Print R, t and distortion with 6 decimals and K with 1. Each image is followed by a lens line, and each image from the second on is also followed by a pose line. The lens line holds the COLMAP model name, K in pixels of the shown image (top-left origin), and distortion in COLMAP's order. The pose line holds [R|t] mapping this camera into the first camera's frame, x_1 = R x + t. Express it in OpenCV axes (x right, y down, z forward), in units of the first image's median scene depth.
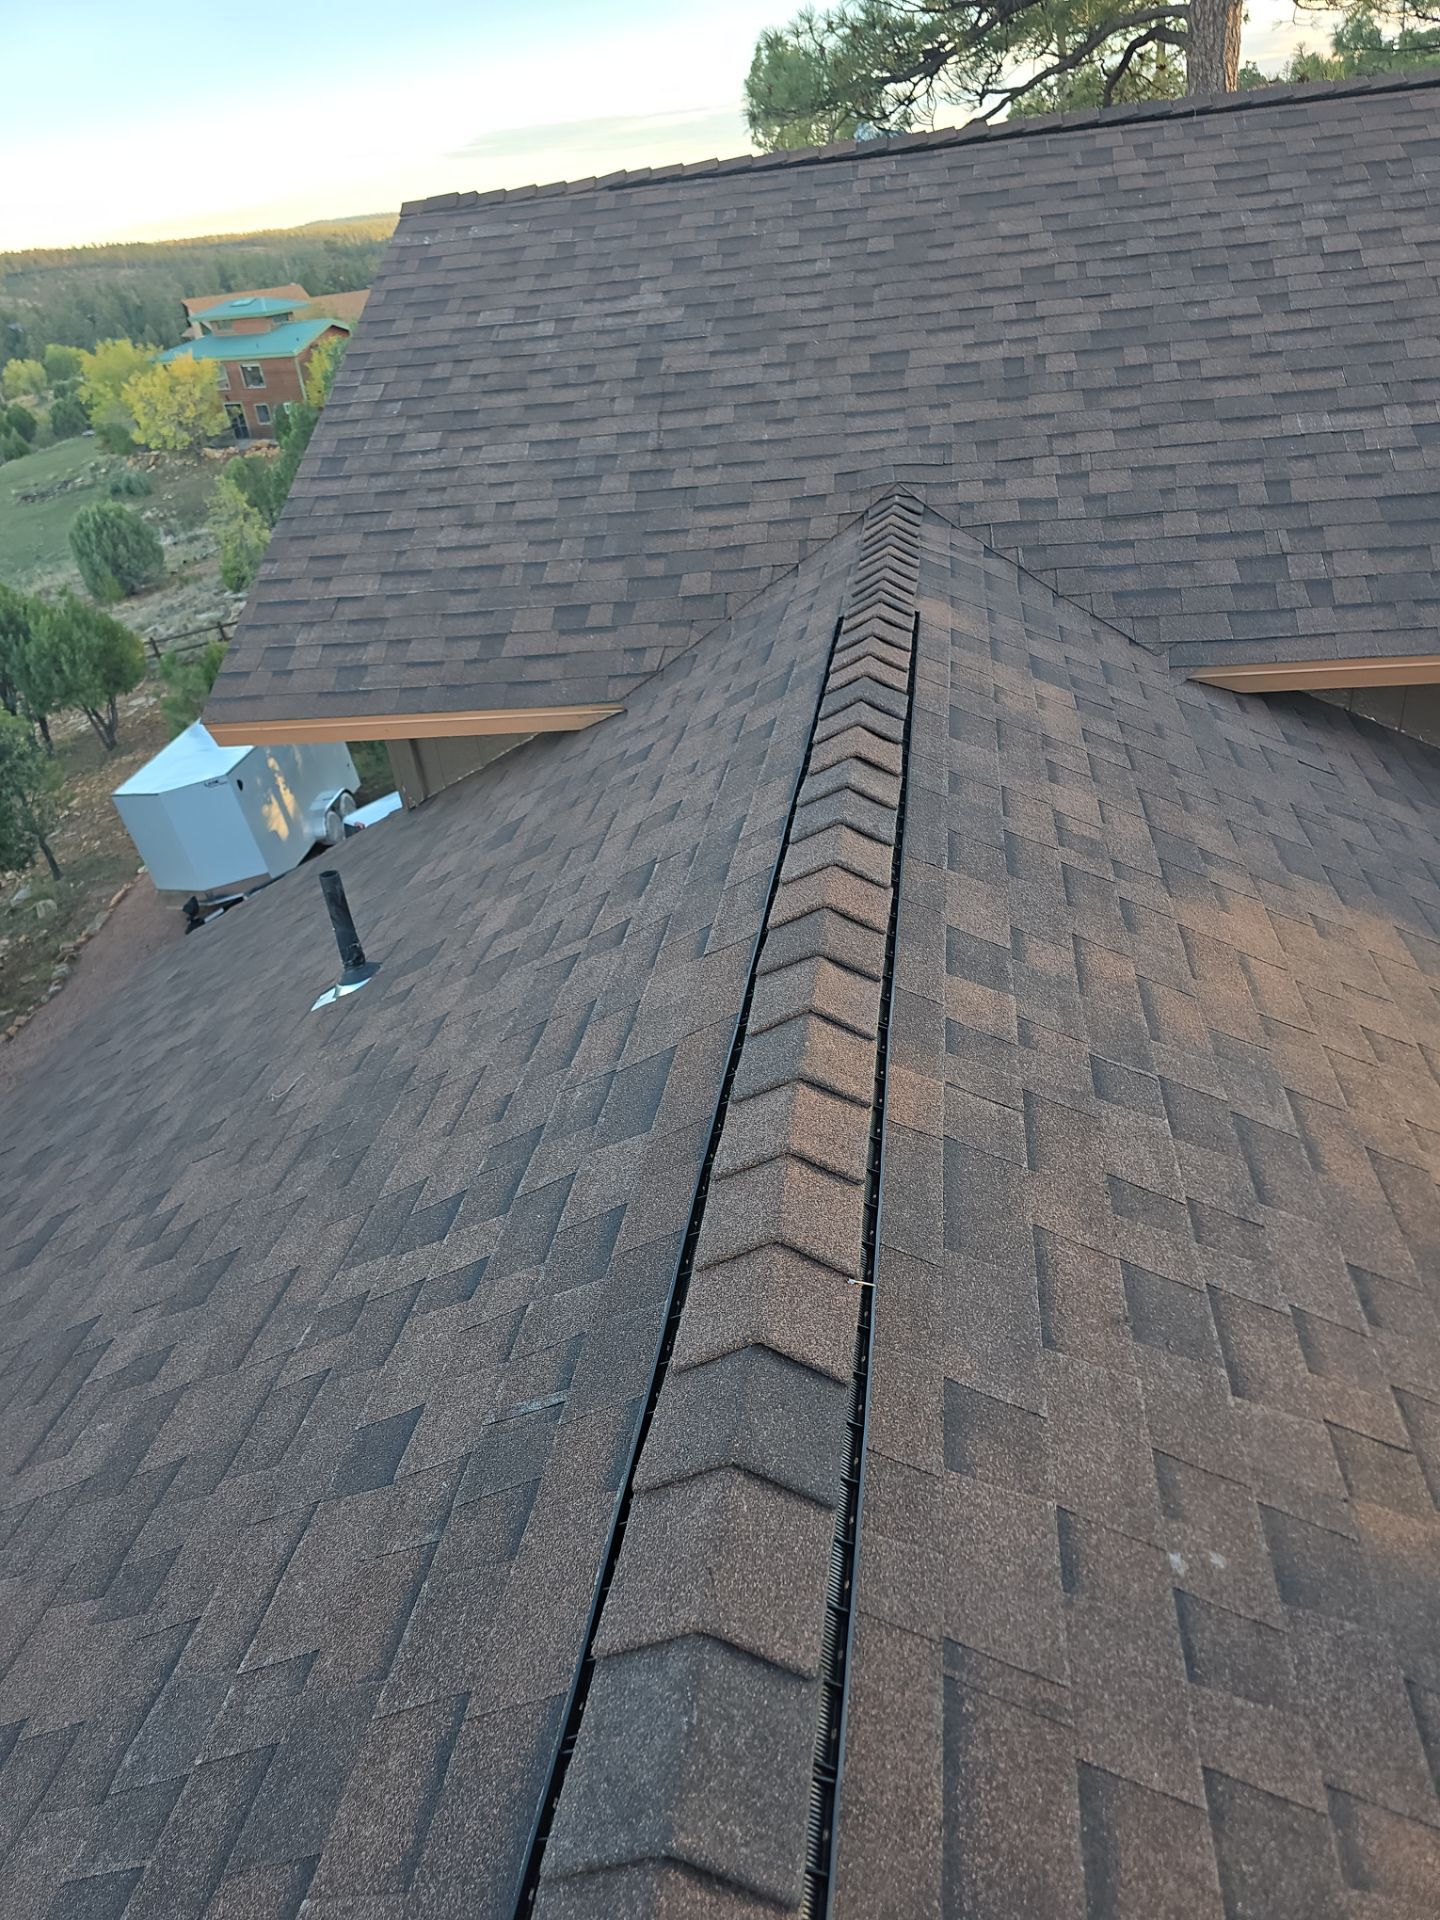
lens RADIAL K [[1284.7, 0, 719.6], [0, 1284.7, 952.1], [0, 0, 1]] dist [0.075252, -0.062115]
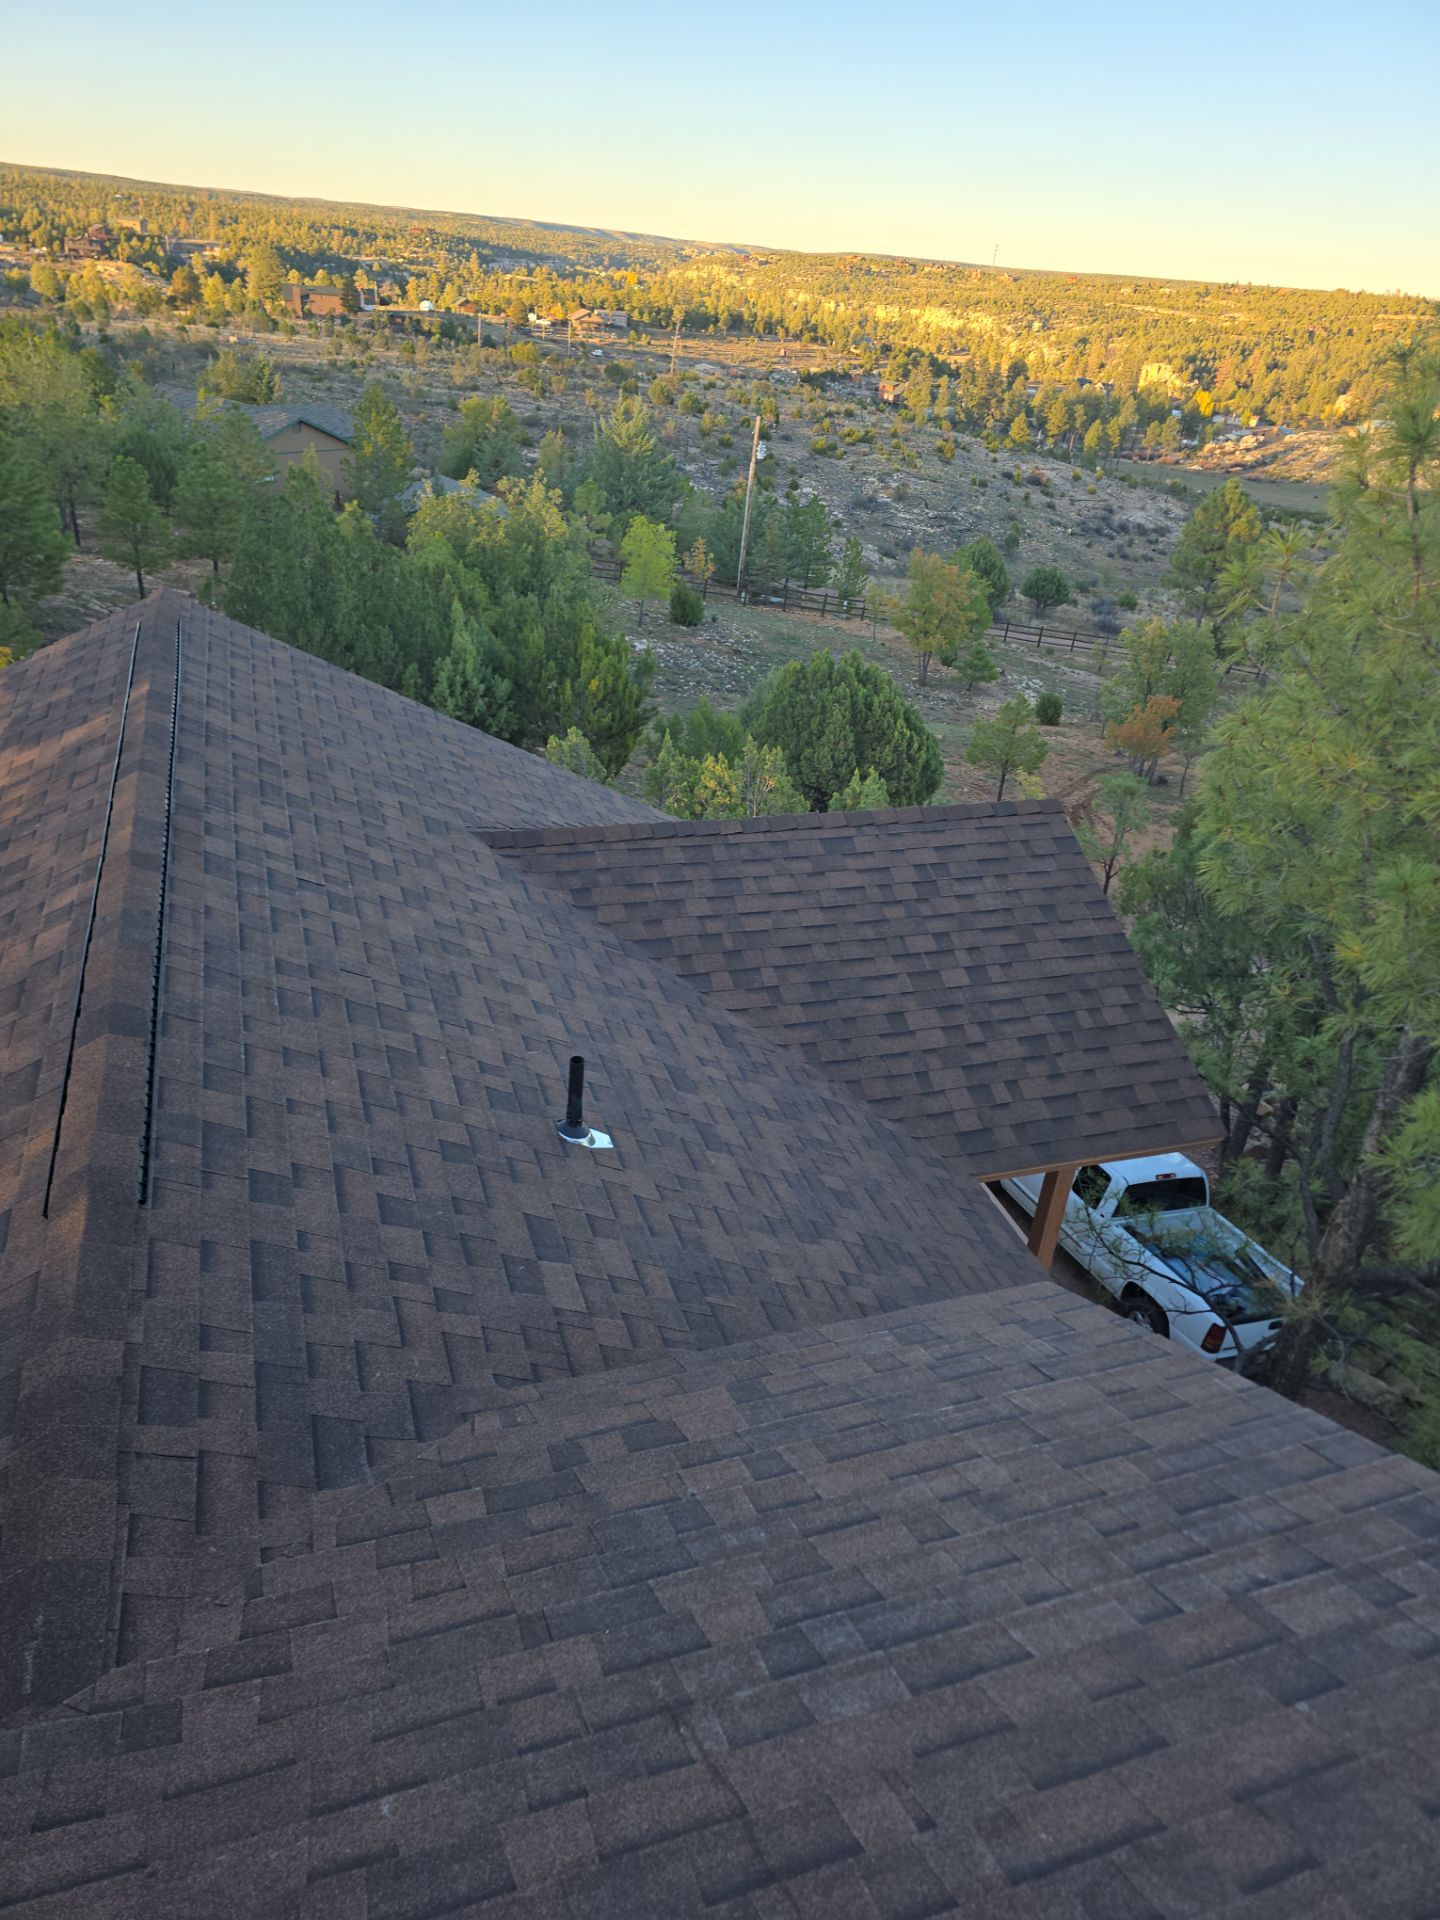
lens RADIAL K [[1284.7, 0, 717.4], [0, 1284.7, 956.5], [0, 0, 1]] dist [0.075252, -0.062115]
pose [[-0.888717, 0.255699, -0.380527, 0.029353], [-0.215000, 0.500633, 0.838535, -0.758642], [0.404917, 0.827033, -0.389946, 0.893612]]
